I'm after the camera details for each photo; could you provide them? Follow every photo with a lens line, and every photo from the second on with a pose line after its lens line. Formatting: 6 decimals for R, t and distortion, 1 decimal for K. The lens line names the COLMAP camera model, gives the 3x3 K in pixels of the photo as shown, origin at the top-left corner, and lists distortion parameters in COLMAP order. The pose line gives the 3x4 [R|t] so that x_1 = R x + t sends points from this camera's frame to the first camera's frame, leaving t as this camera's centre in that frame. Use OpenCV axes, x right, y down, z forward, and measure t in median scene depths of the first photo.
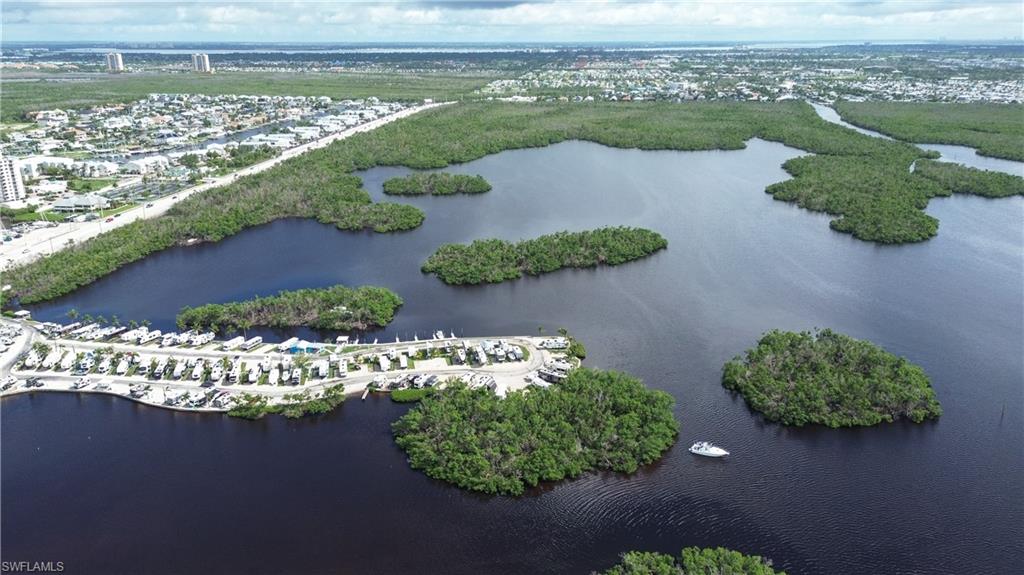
lens RADIAL K [[745.2, 0, 512.0], [0, 745.2, 287.5], [0, 0, 1]] dist [0.074921, -0.090766]
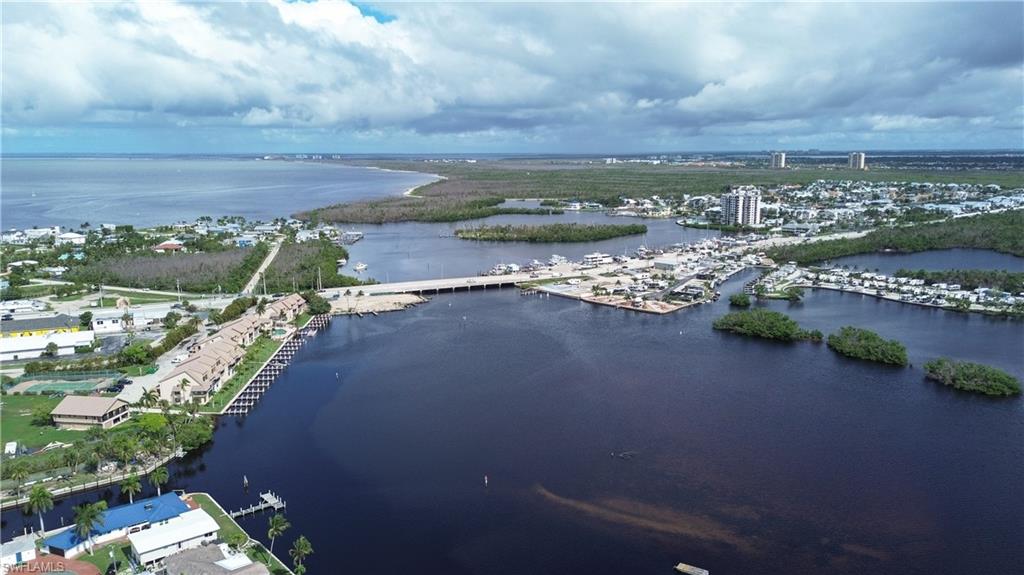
lens RADIAL K [[745.2, 0, 512.0], [0, 745.2, 287.5], [0, 0, 1]] dist [0.074921, -0.090766]
pose [[0.705057, 0.120189, -0.698892, 0.021386], [-0.209992, 0.976718, -0.043877, 0.083705], [0.677347, 0.177697, 0.713880, -0.168033]]
